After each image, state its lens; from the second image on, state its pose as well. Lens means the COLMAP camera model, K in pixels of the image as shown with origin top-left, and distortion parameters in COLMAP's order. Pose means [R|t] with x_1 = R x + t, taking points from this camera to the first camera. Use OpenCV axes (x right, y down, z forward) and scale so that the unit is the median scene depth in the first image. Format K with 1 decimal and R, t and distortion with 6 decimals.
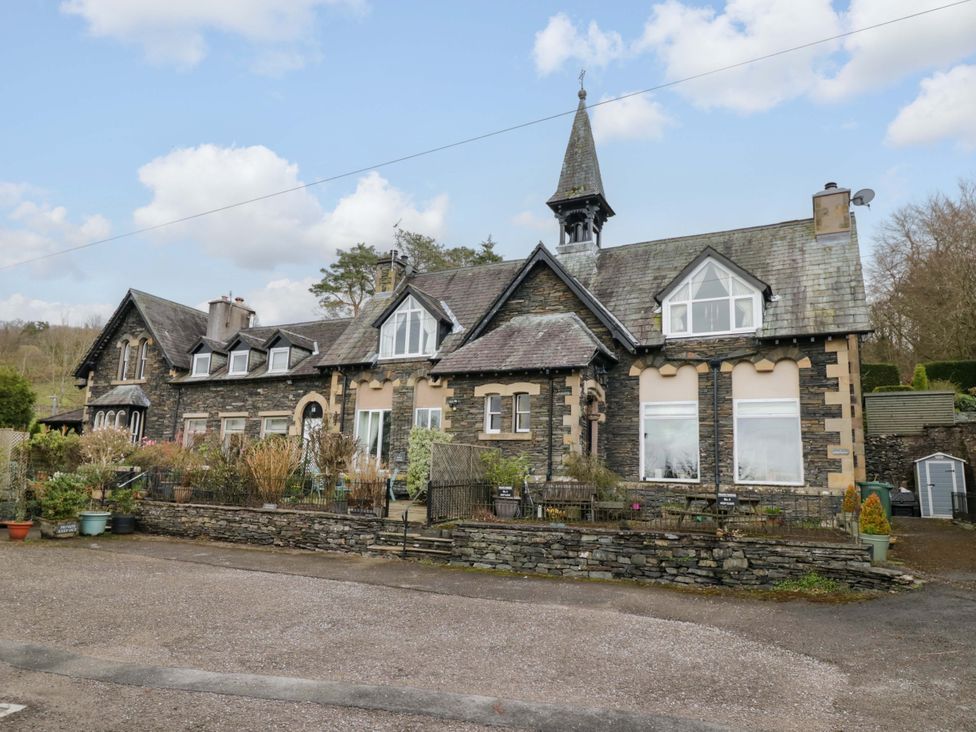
lens RADIAL K [[616.7, 0, 487.9], [0, 616.7, 360.5], [0, 0, 1]] dist [0.000119, -0.001128]
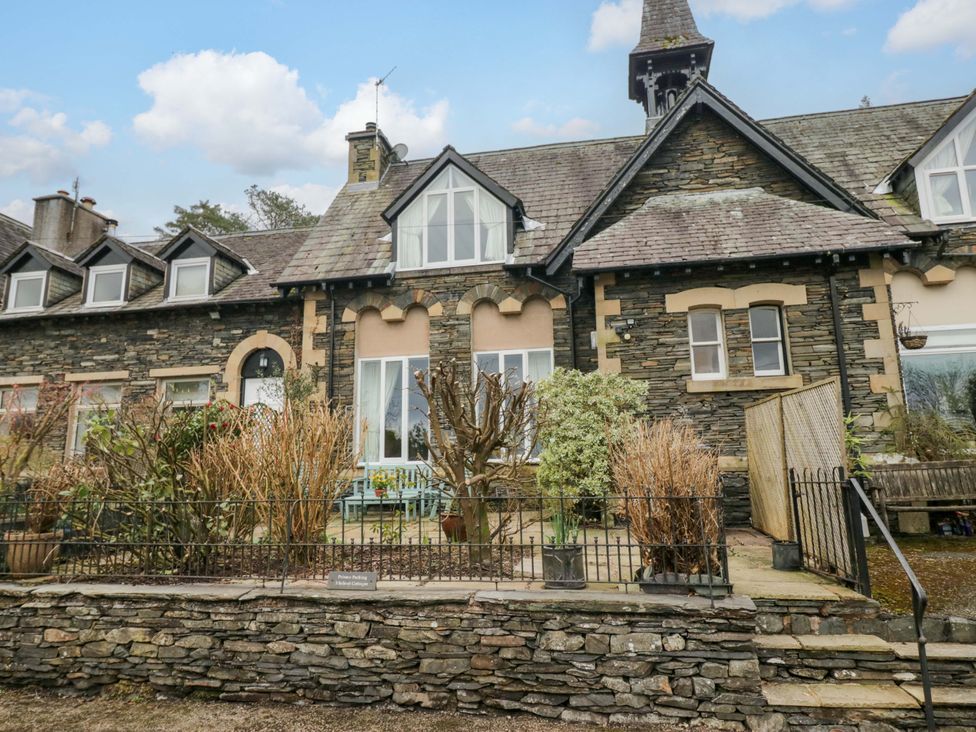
lens RADIAL K [[607.5, 0, 488.4], [0, 607.5, 331.6], [0, 0, 1]] dist [0.000052, -0.002434]
pose [[0.964429, 0.004078, 0.264312, -0.246446], [0.002295, 0.999714, -0.023798, 0.069303], [-0.264333, 0.023558, 0.964144, 0.428783]]
